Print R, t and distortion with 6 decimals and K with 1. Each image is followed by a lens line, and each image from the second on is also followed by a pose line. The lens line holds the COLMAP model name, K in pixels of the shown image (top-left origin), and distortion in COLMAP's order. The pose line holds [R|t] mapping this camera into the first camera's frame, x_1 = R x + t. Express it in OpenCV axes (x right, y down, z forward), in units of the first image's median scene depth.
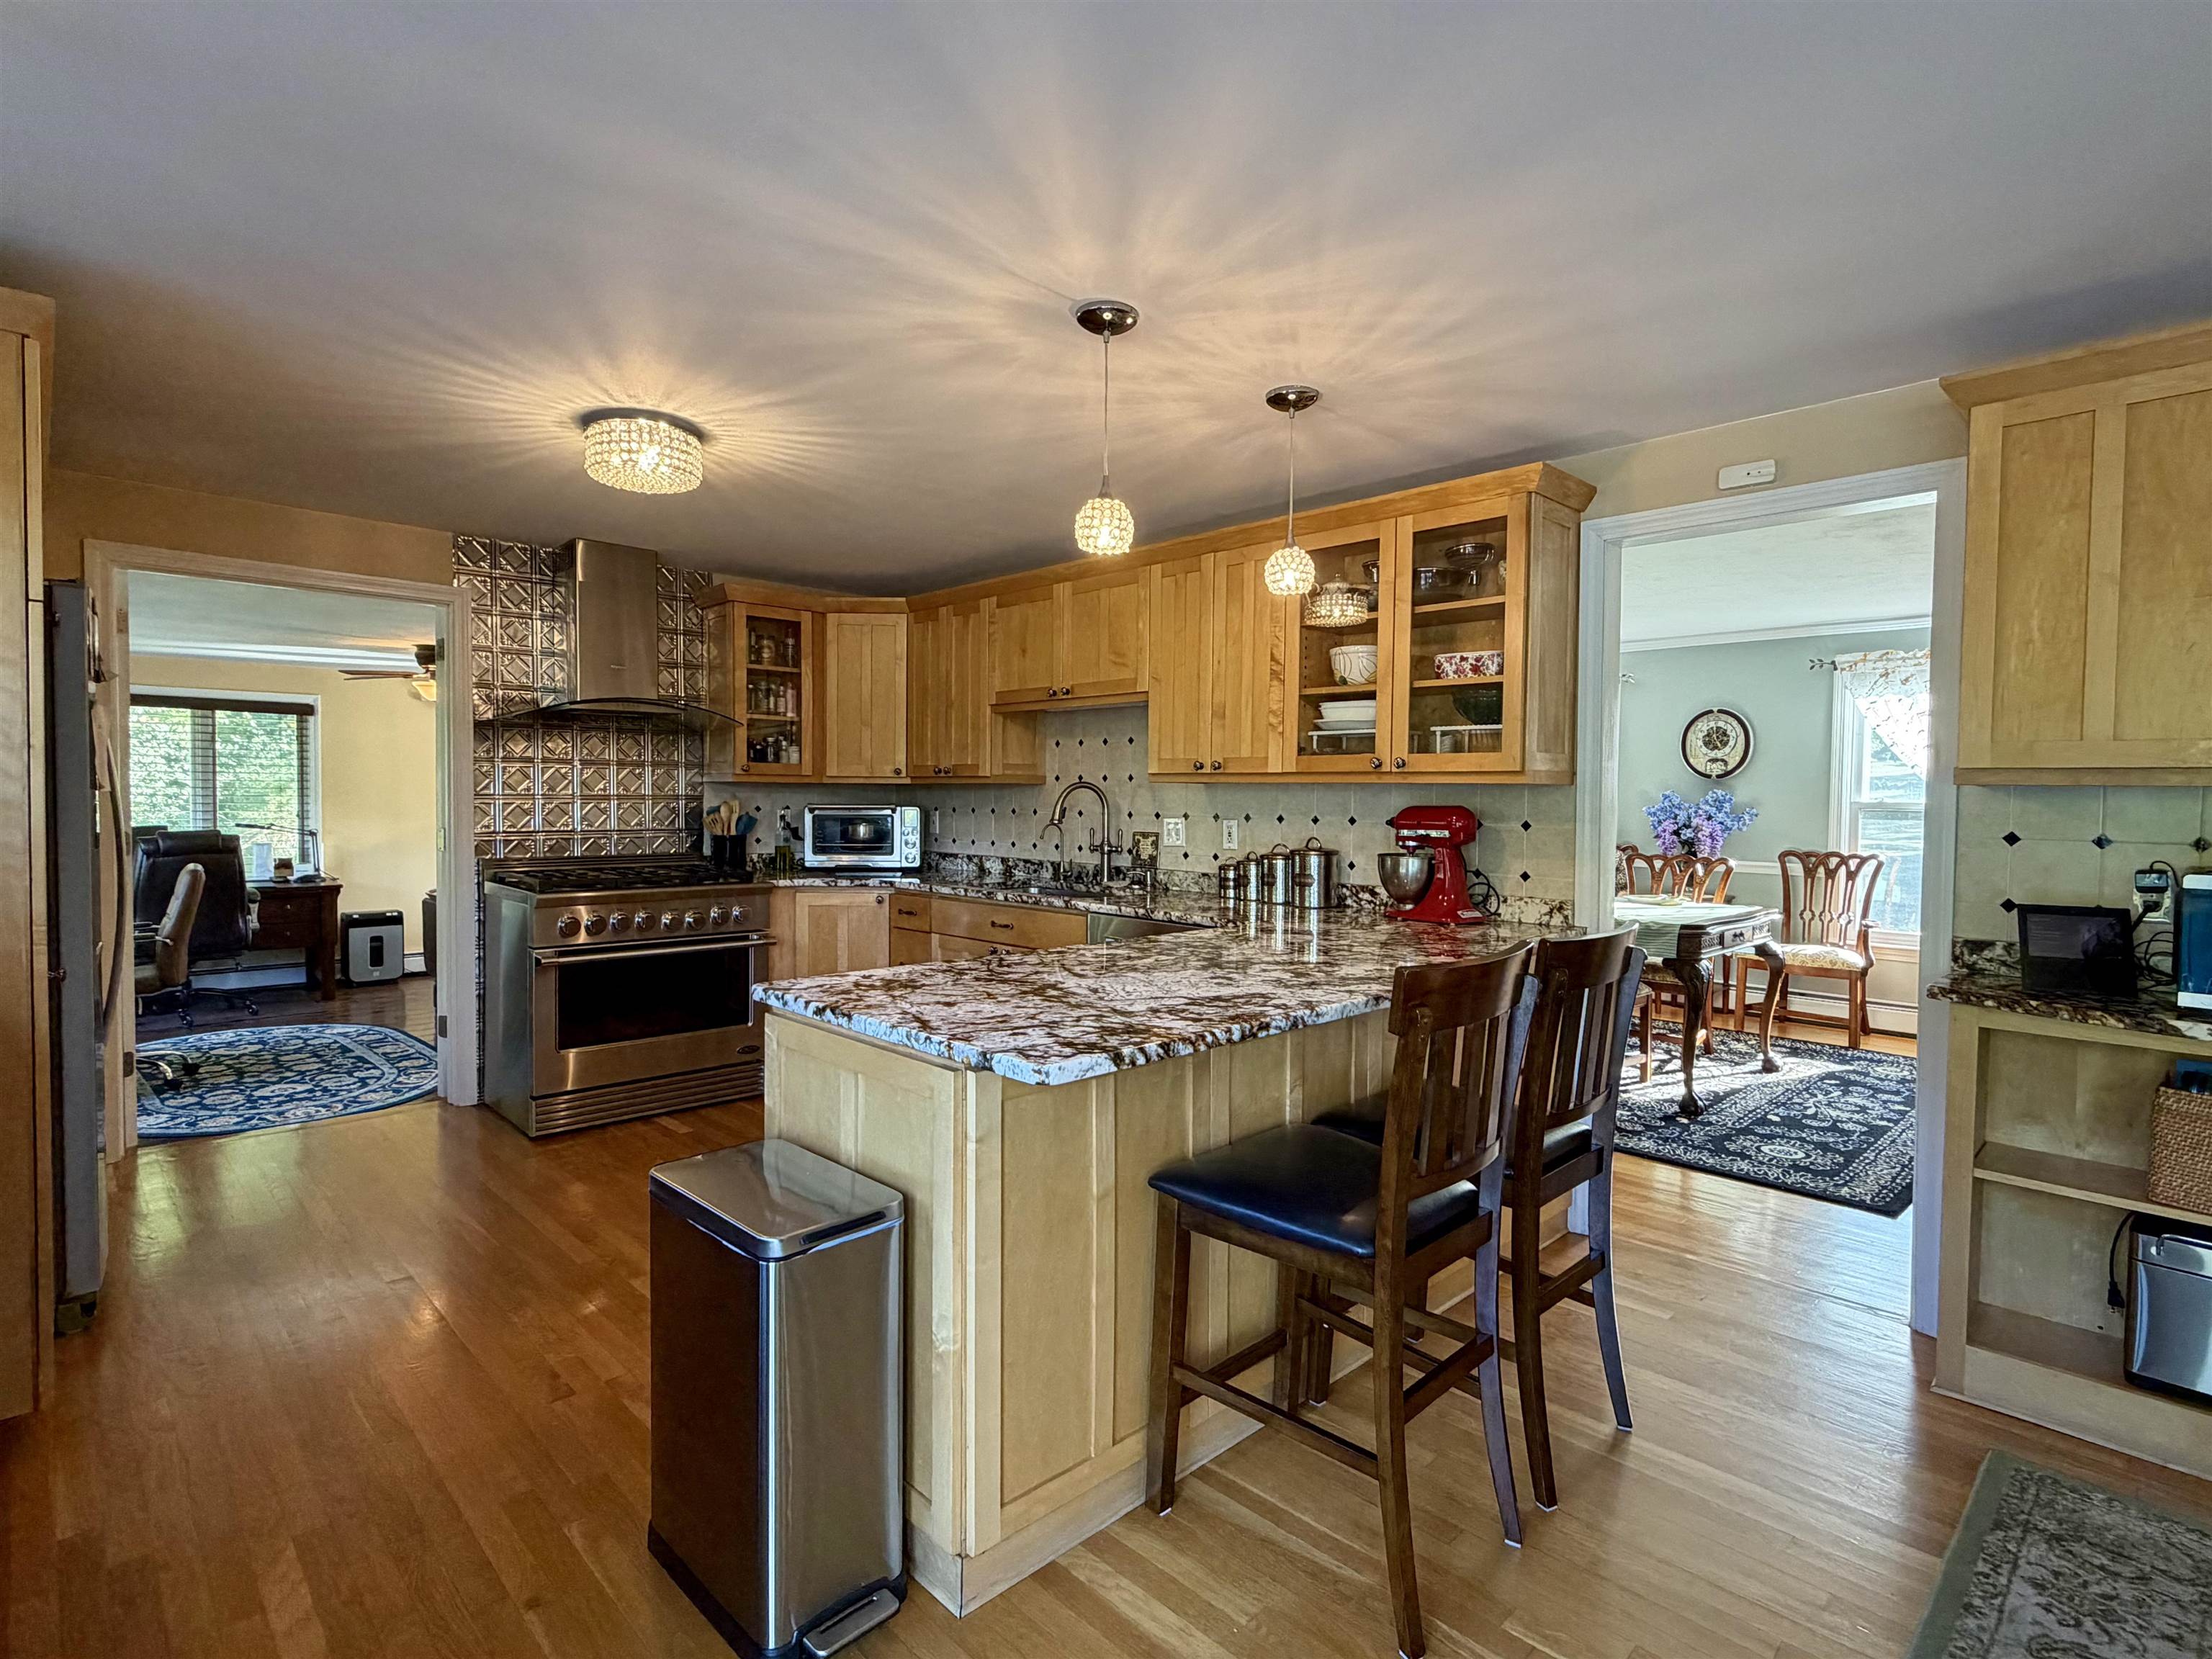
lens RADIAL K [[1095.9, 0, 1106.0], [0, 1095.9, 829.5], [0, 0, 1]] dist [-0.001694, 0.000022]
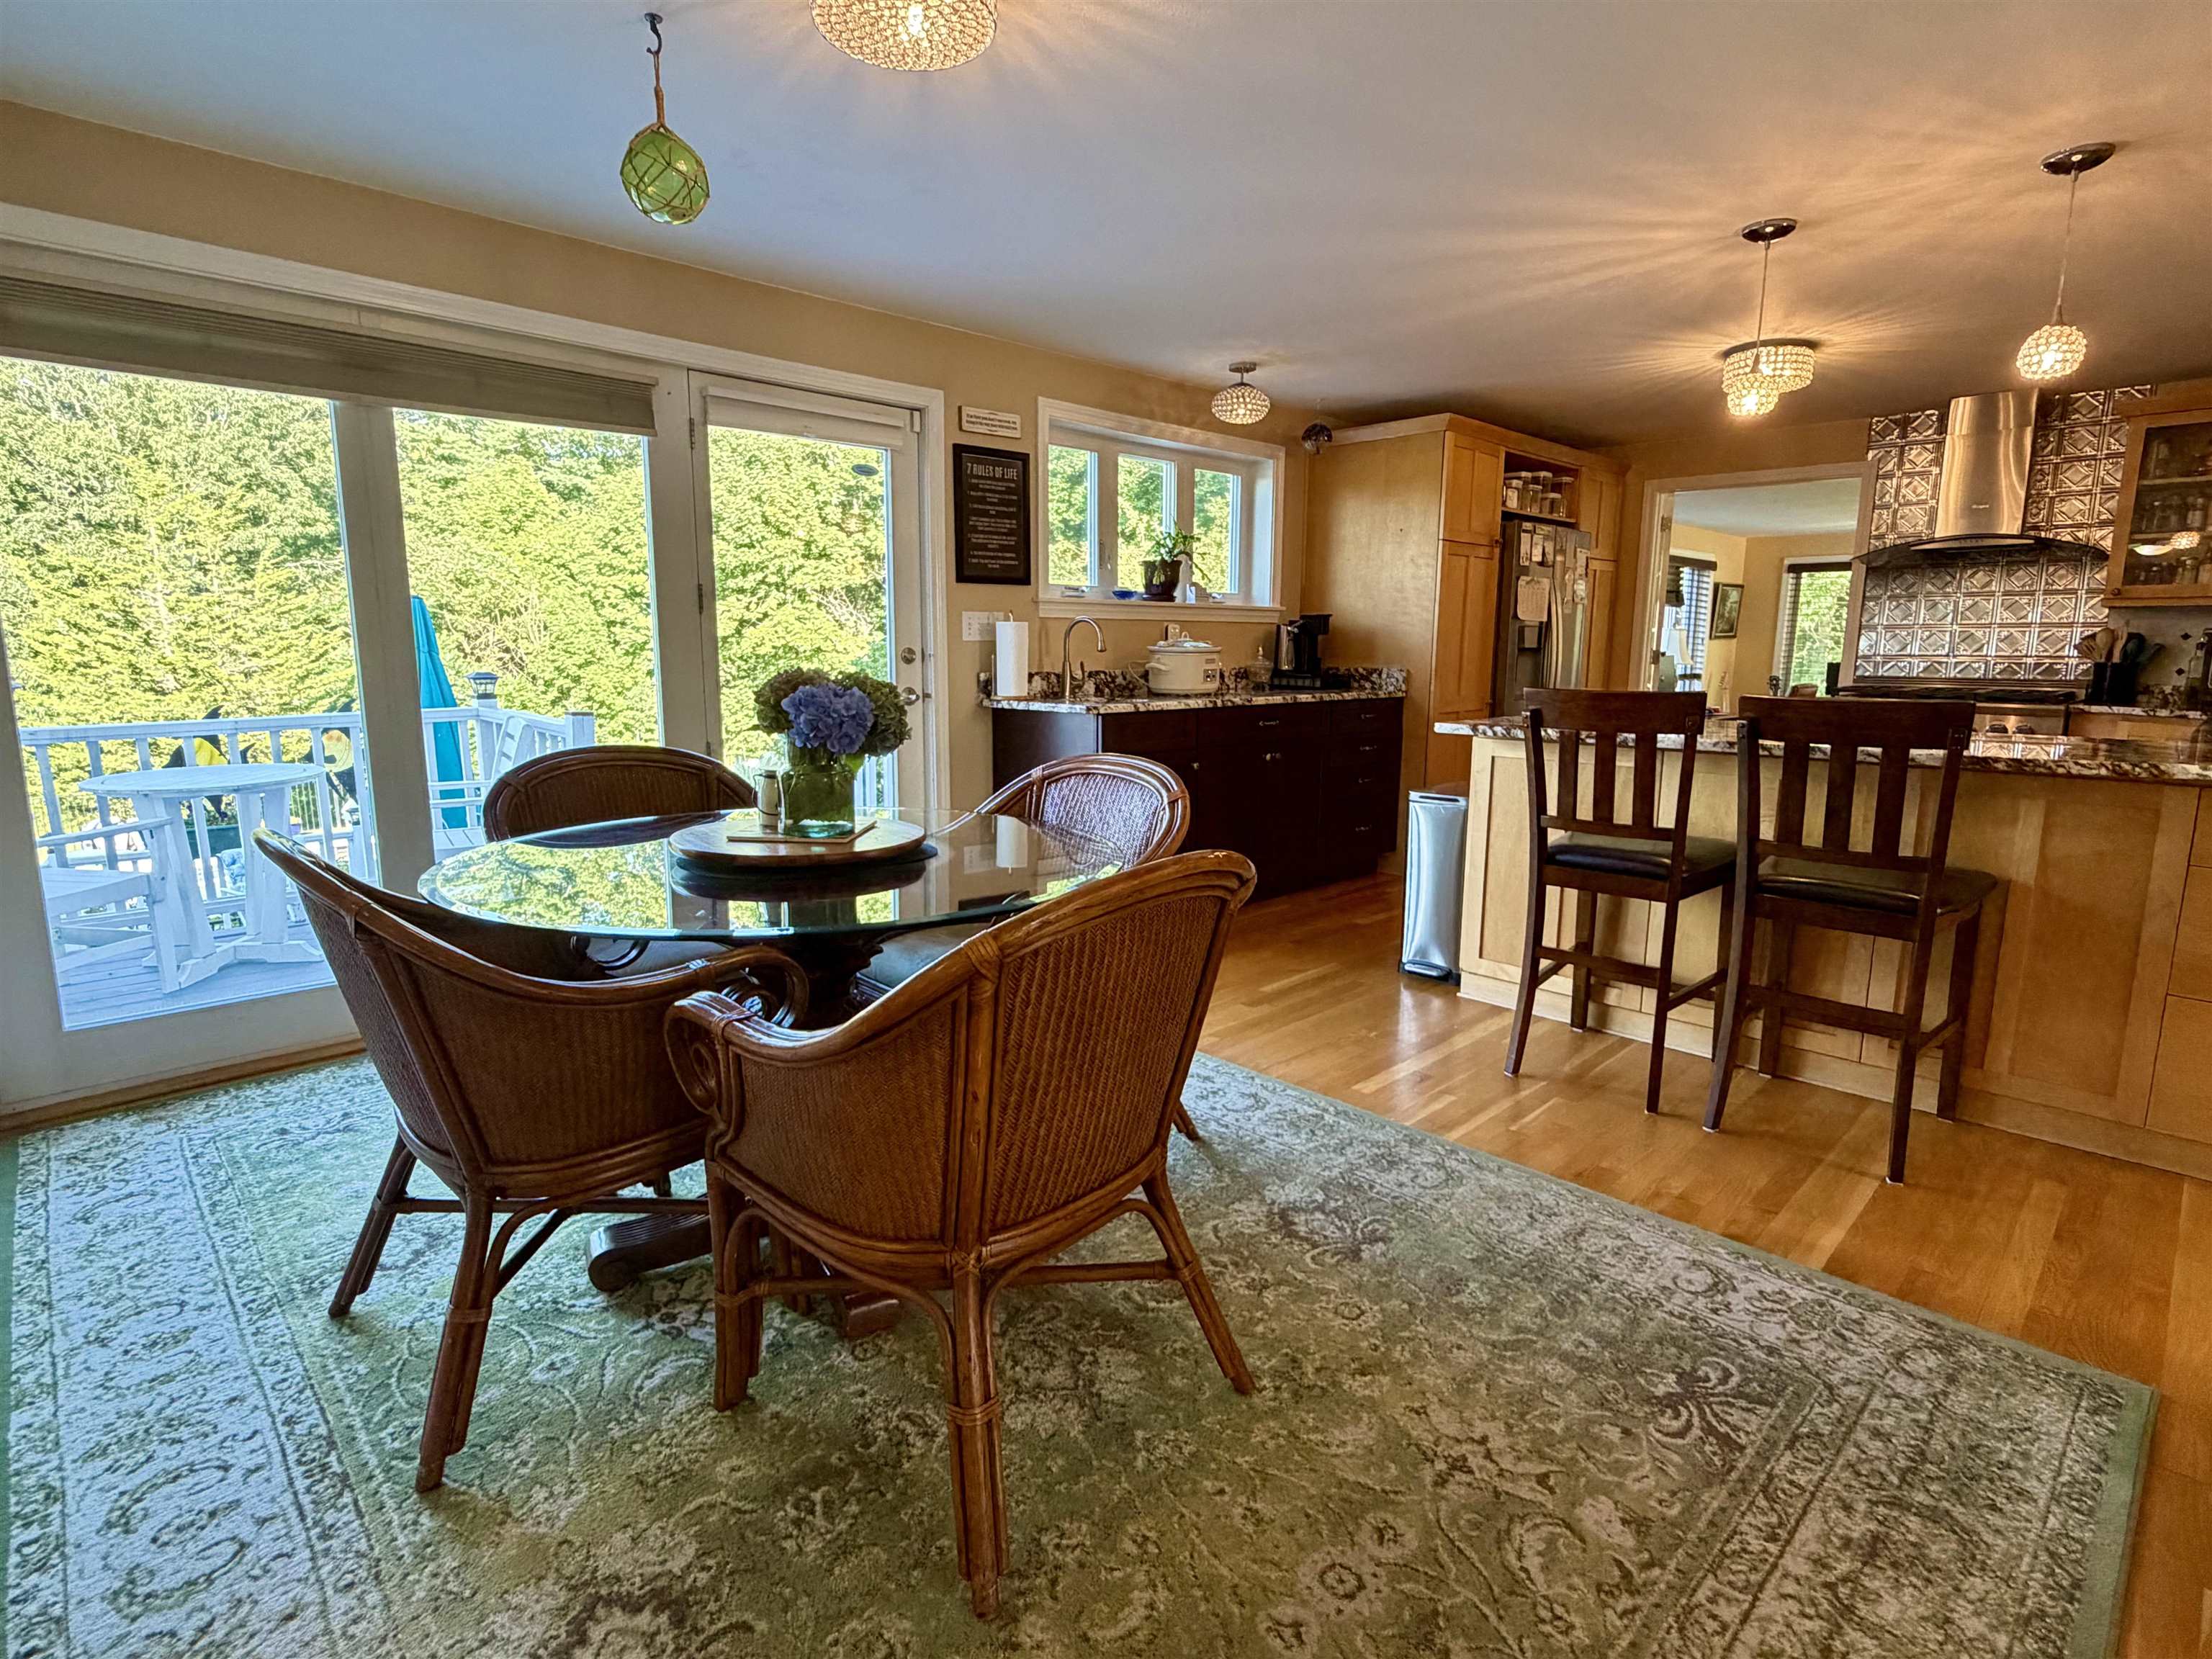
lens RADIAL K [[1095.9, 0, 1106.0], [0, 1095.9, 829.5], [0, 0, 1]] dist [-0.001694, 0.000022]
pose [[-0.008996, 0.166150, -0.986060, 0.726579], [-0.031019, 0.985578, 0.166352, 0.019266], [0.999478, 0.032083, -0.003712, 0.130102]]
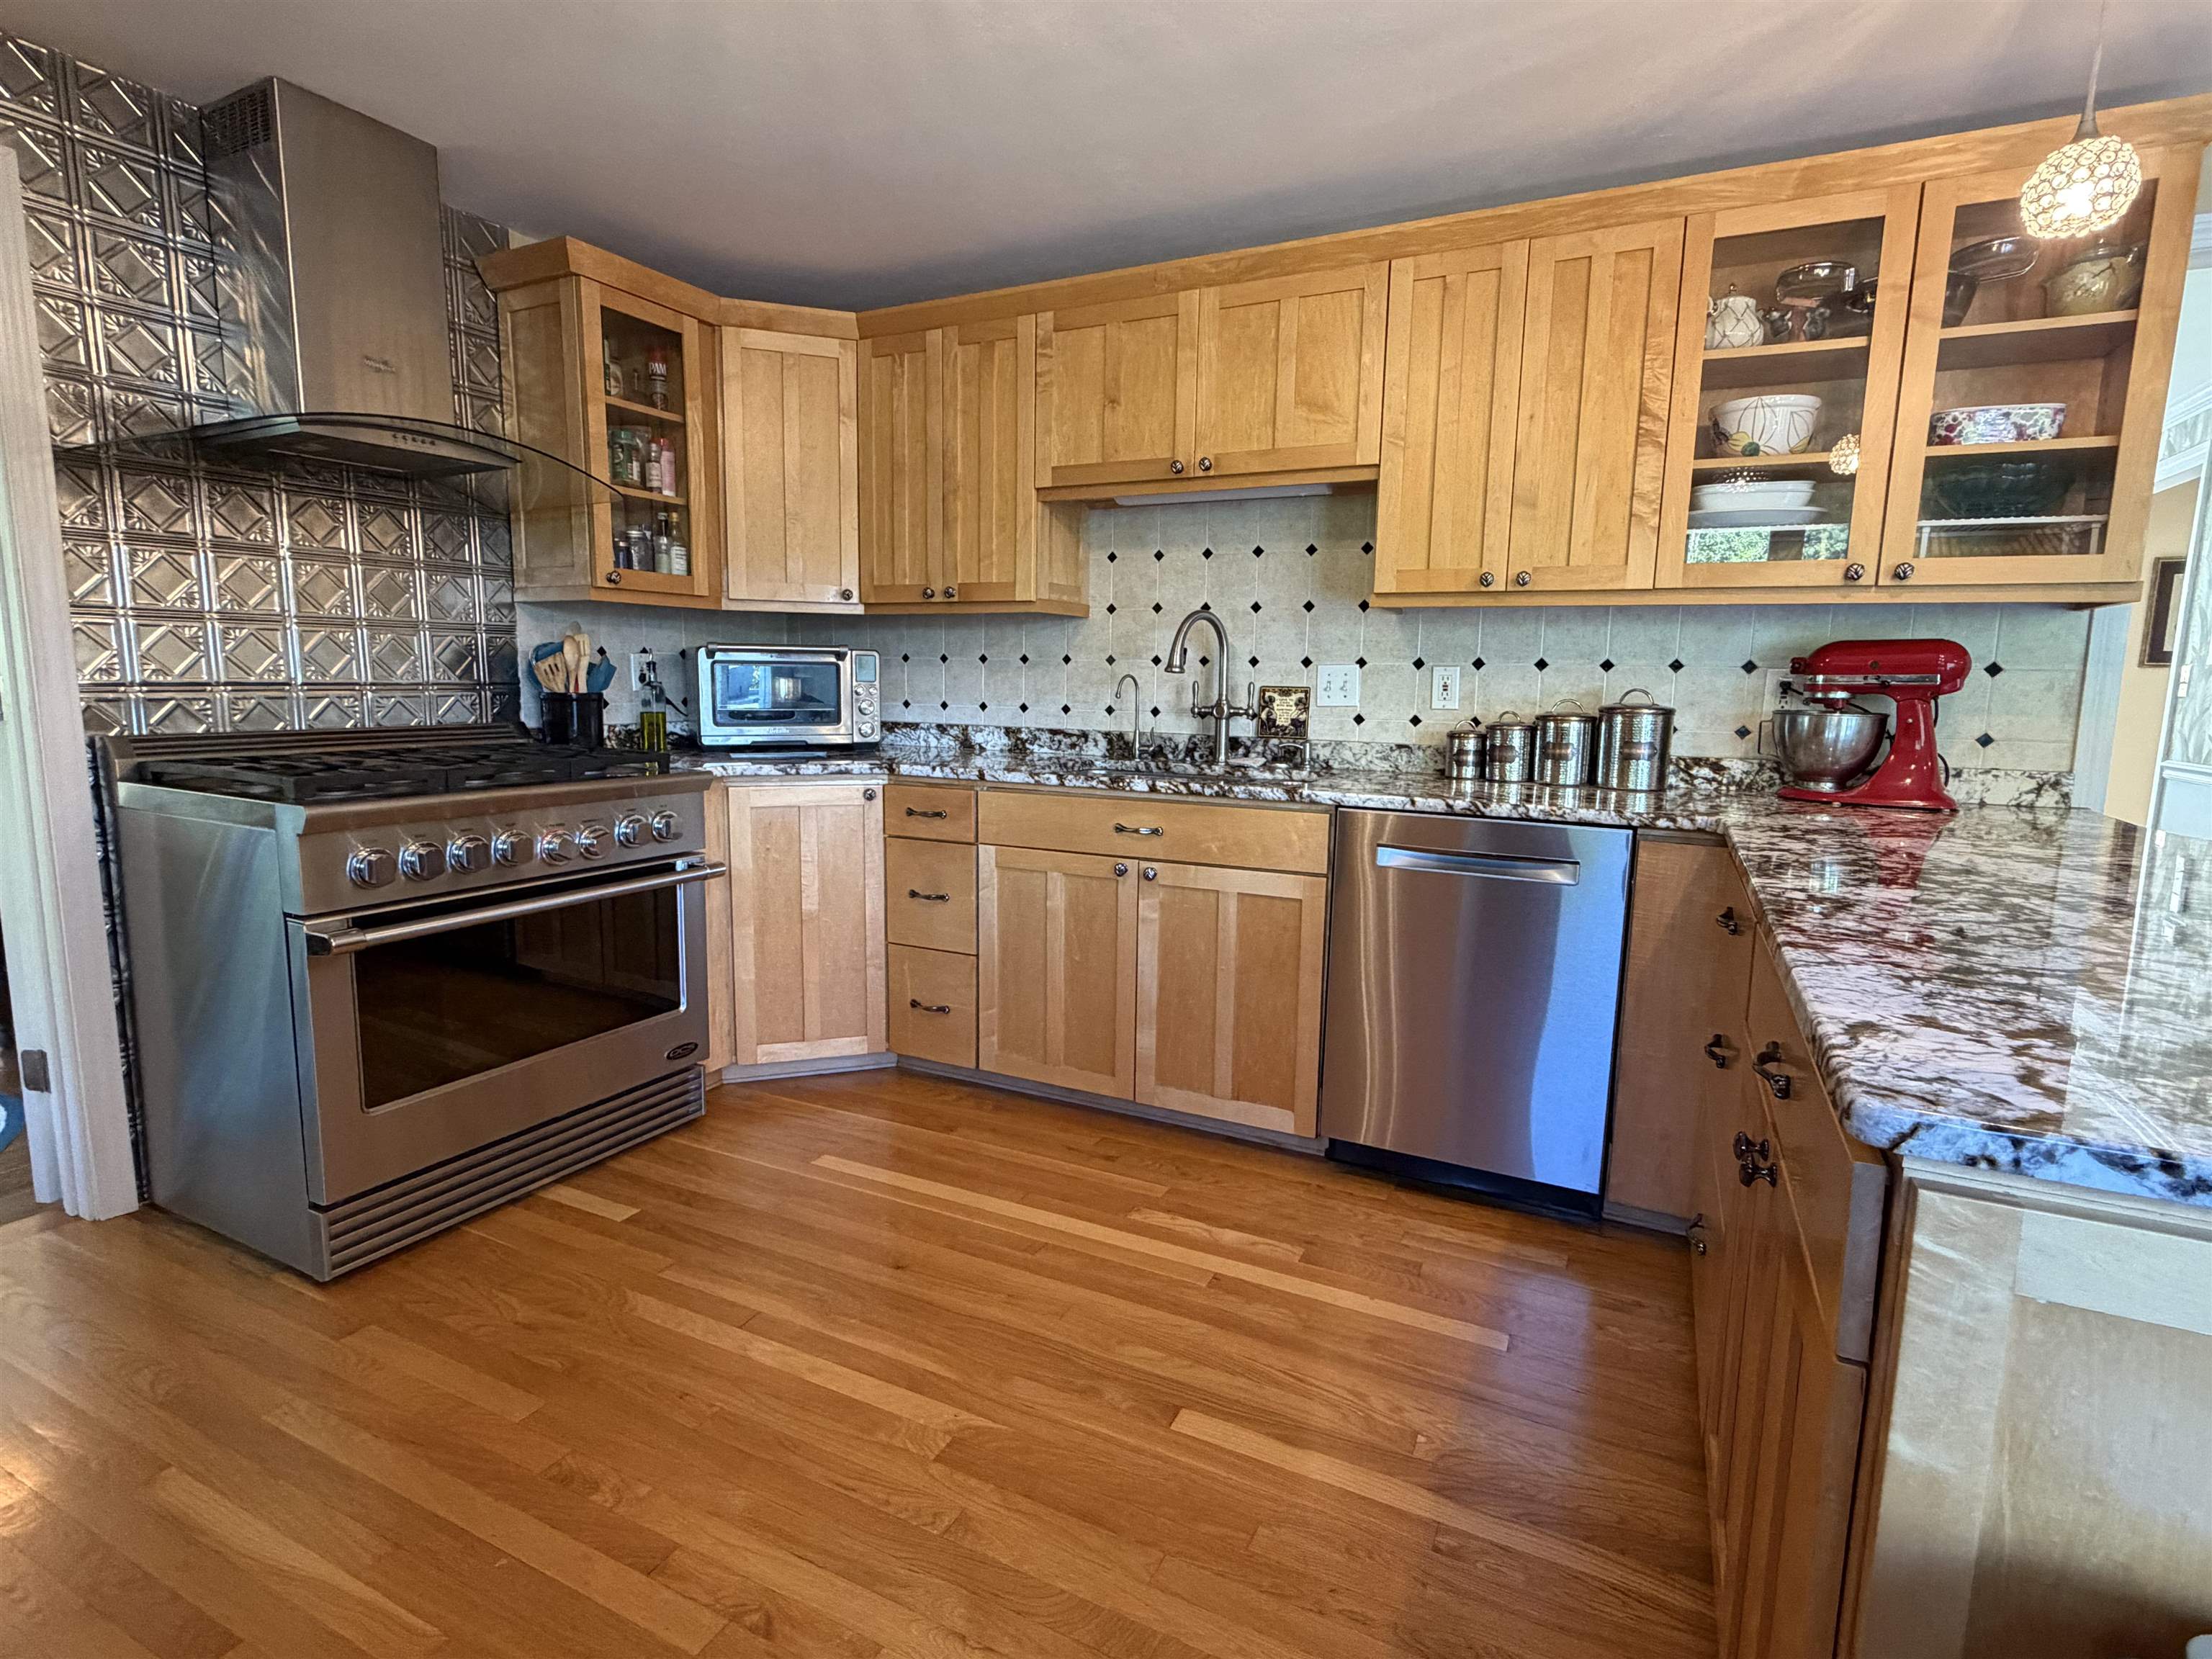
lens RADIAL K [[1095.9, 0, 1106.0], [0, 1095.9, 829.5], [0, 0, 1]] dist [-0.001694, 0.000022]
pose [[0.944701, -0.039392, 0.325559, -0.296929], [0.002461, 0.993583, 0.113079, 0.013538], [-0.327925, -0.106025, 0.938735, 0.373684]]
